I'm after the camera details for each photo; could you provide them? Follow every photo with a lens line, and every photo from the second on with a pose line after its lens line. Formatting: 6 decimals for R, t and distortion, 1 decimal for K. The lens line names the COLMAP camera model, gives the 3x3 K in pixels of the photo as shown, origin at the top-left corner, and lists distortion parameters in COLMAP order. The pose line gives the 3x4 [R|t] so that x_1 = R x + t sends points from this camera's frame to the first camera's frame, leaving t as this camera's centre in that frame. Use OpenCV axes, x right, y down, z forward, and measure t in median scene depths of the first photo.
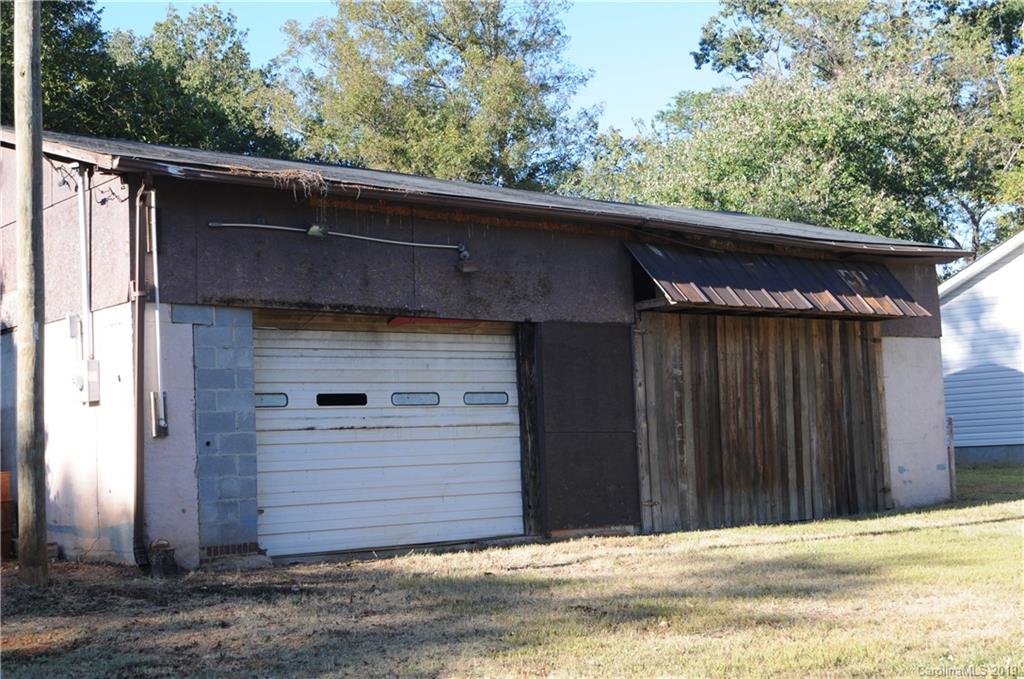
lens RADIAL K [[1448.1, 0, 512.0], [0, 1448.1, 339.5], [0, 0, 1]] dist [0.006781, 0.008673]
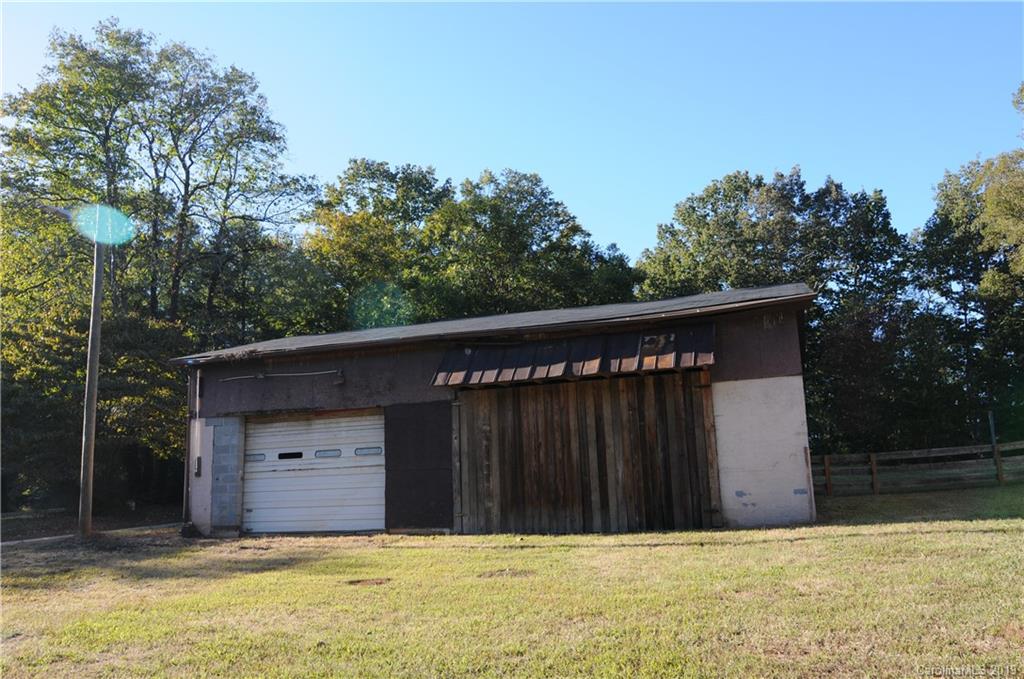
lens RADIAL K [[778.2, 0, 512.0], [0, 778.2, 339.5], [0, 0, 1]] dist [-0.007903, -0.002109]
pose [[0.518585, -0.137207, -0.843945, 0.833655], [0.085532, 0.990414, -0.108462, 0.021416], [0.850737, -0.015938, 0.525350, 0.595100]]
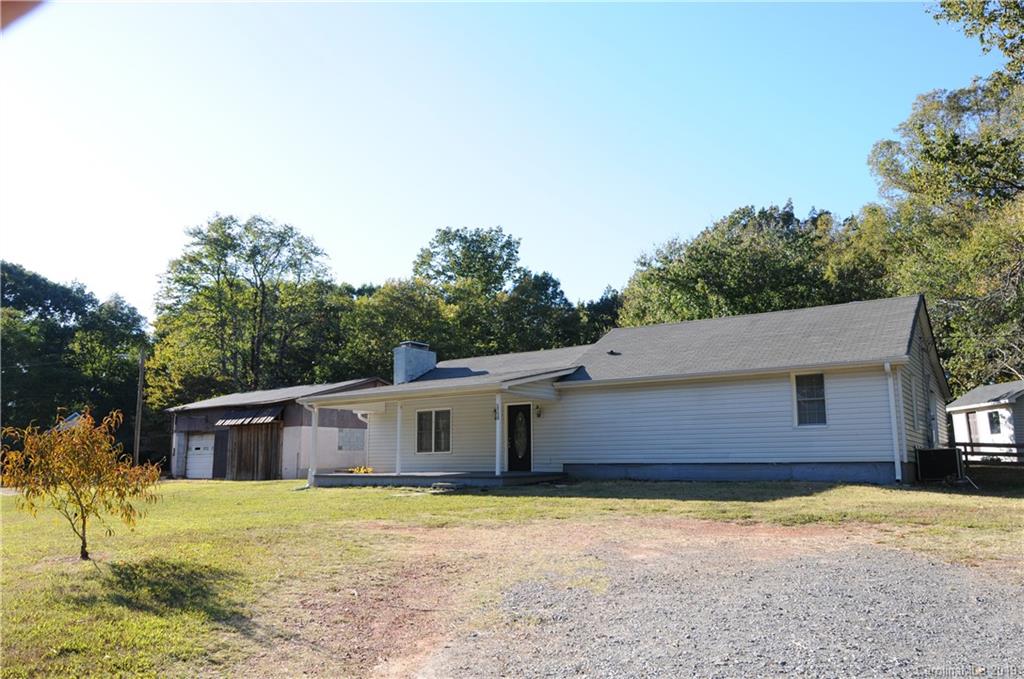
lens RADIAL K [[765.4, 0, 512.0], [0, 765.4, 339.5], [0, 0, 1]] dist [-0.019071, -0.005725]
pose [[0.169388, -0.121075, -0.978084, 2.358442], [0.078863, 0.990908, -0.109005, 0.034511], [0.982389, -0.058670, 0.177396, 1.398004]]
